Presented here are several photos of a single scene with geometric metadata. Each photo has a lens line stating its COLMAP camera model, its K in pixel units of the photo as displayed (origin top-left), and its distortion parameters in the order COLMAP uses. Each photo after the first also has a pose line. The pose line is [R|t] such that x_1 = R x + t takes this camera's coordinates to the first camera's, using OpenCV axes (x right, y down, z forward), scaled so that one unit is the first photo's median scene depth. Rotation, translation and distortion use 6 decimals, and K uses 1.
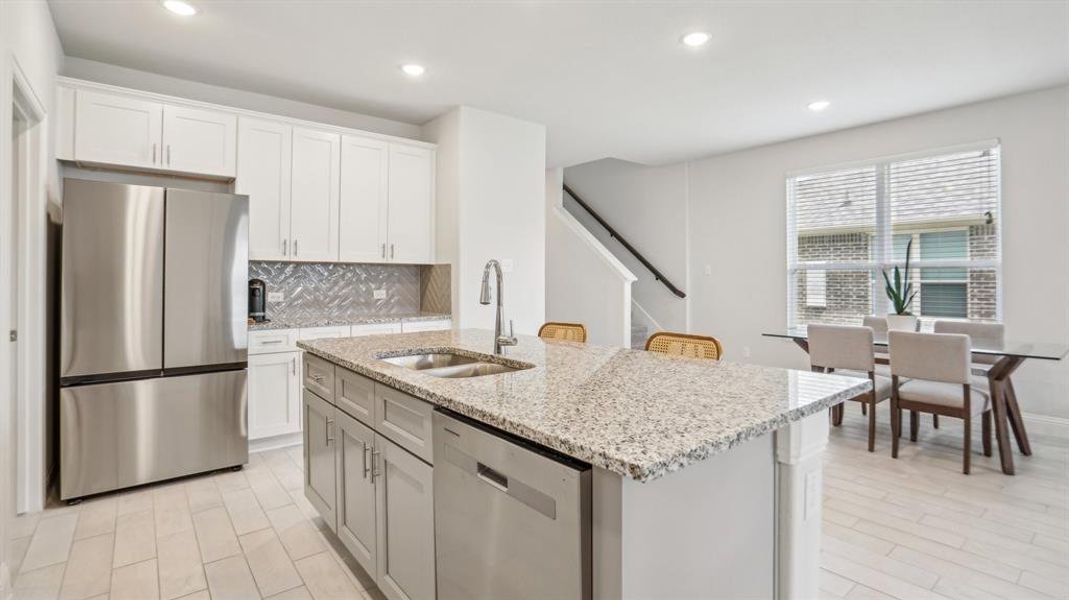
lens RADIAL K [[505.1, 0, 537.9], [0, 505.1, 279.6], [0, 0, 1]] dist [-0.060001, 0.022942]
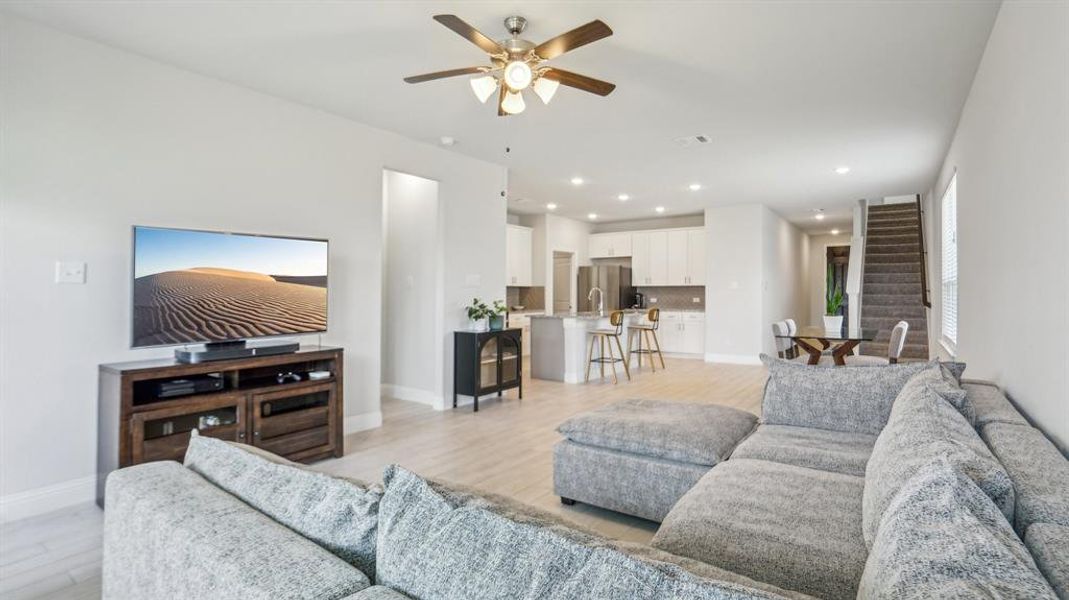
lens RADIAL K [[506.2, 0, 538.7], [0, 506.2, 294.8], [0, 0, 1]] dist [-0.058440, 0.023913]
pose [[0.264589, 0.000515, -0.964361, 1.753934], [-0.000384, 1.000000, 0.000429, 0.007309], [0.964361, 0.000257, 0.264589, -0.226518]]
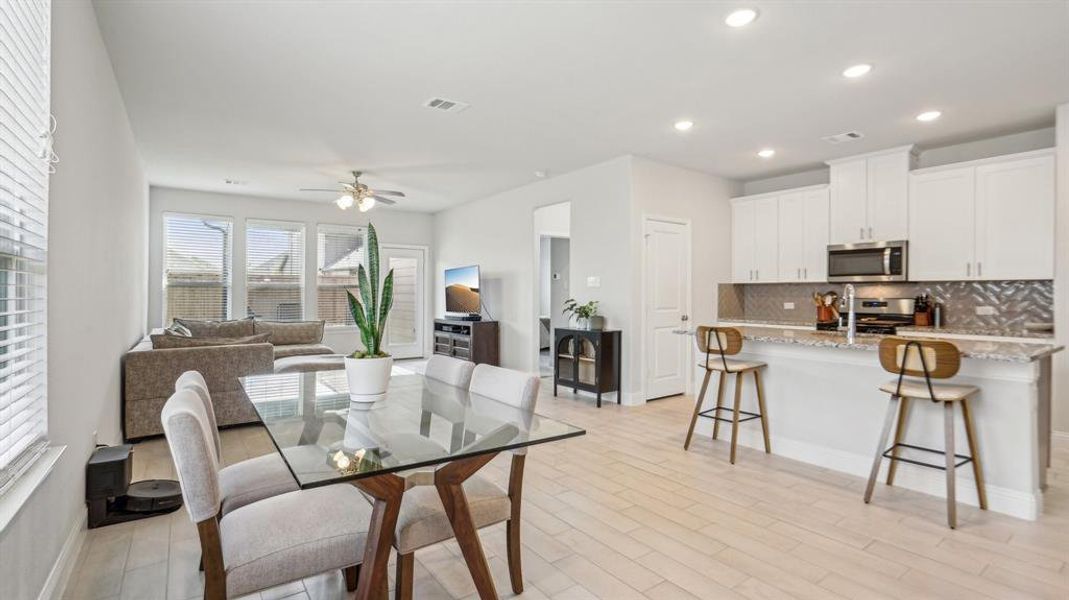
lens RADIAL K [[506.2, 0, 538.7], [0, 506.2, 294.8], [0, 0, 1]] dist [-0.058440, 0.023913]
pose [[-0.998572, -0.004718, 0.053212, 0.470959], [-0.004357, 0.999967, 0.006892, -0.002866], [-0.053243, 0.006650, -0.998559, 1.408897]]
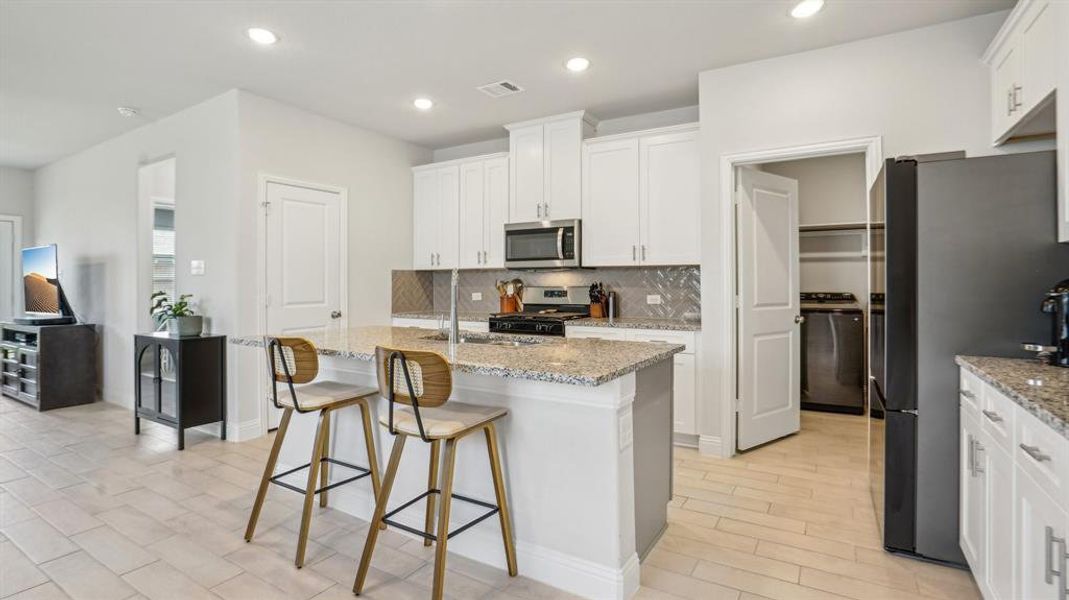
lens RADIAL K [[510.4, 0, 537.6], [0, 510.4, 278.5], [0, 0, 1]] dist [-0.054194, 0.019943]
pose [[-0.943286, -0.000430, -0.331982, 0.081620], [0.001750, 0.999979, -0.006266, -0.000110], [0.331977, -0.006492, -0.943265, 1.143203]]
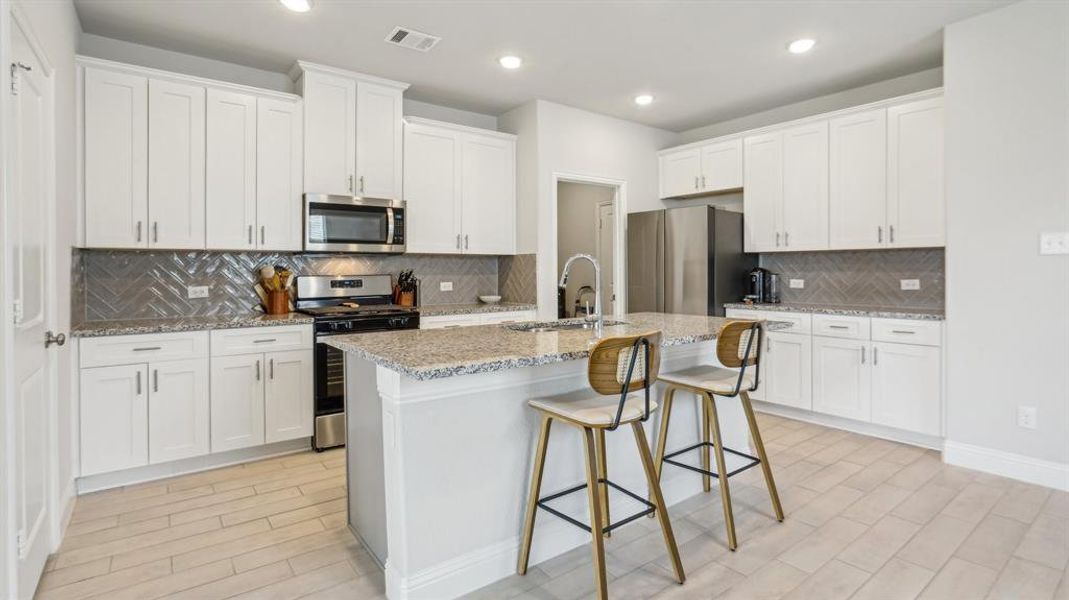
lens RADIAL K [[515.3, 0, 535.6], [0, 515.3, 268.0], [0, 0, 1]] dist [-0.058300, 0.025476]
pose [[-0.035453, -0.001502, -0.999370, 0.619733], [0.003571, 0.999992, -0.001630, 0.000214], [0.999365, -0.003626, -0.035447, 0.454971]]
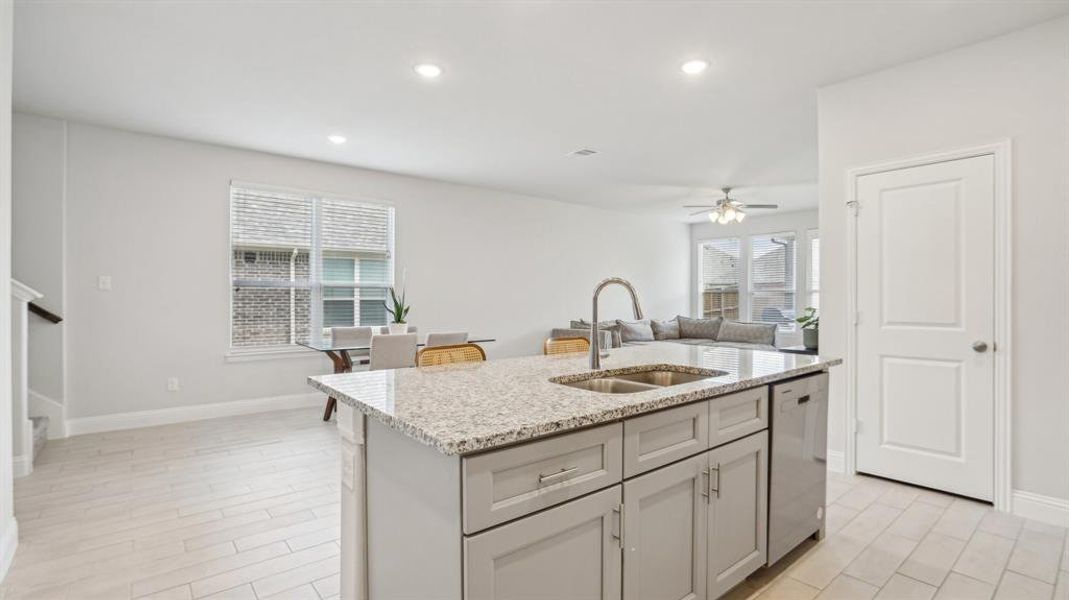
lens RADIAL K [[495.7, 0, 534.5], [0, 495.7, 300.0], [0, 0, 1]] dist [-0.059163, 0.021586]
pose [[0.000655, -0.004983, 0.999987, -0.541136], [0.001382, 0.999987, 0.004982, 0.002643], [-0.999999, 0.001379, 0.000661, 0.571673]]
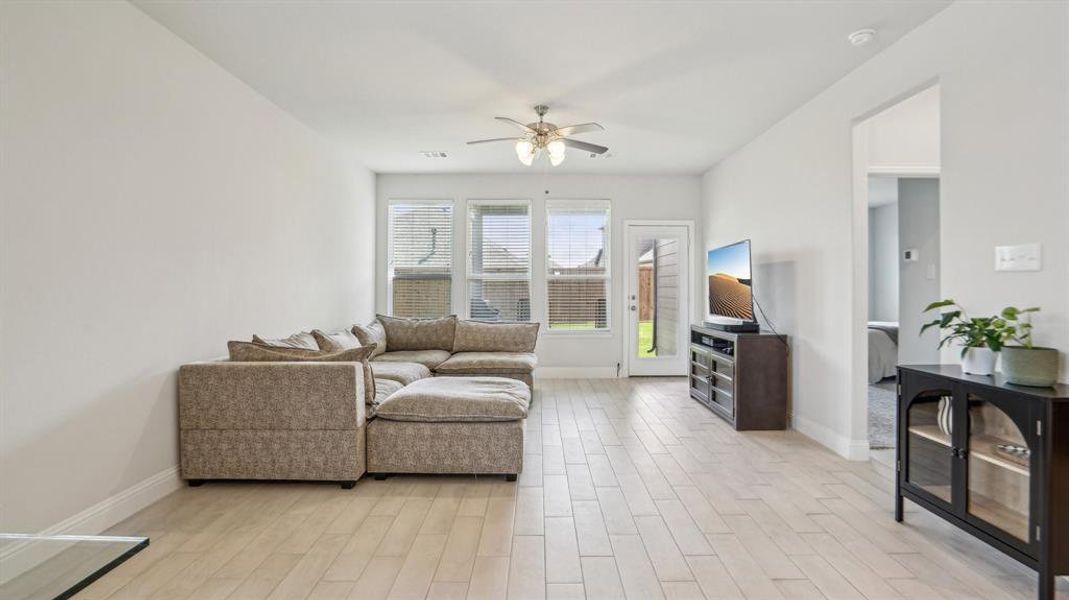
lens RADIAL K [[505.1, 0, 537.9], [0, 505.1, 279.6], [0, 0, 1]] dist [-0.060001, 0.022942]
pose [[-0.774327, 0.004507, 0.632770, 0.461185], [-0.001323, 0.999961, -0.008741, 0.000469], [-0.632784, -0.007605, -0.774291, 0.725068]]
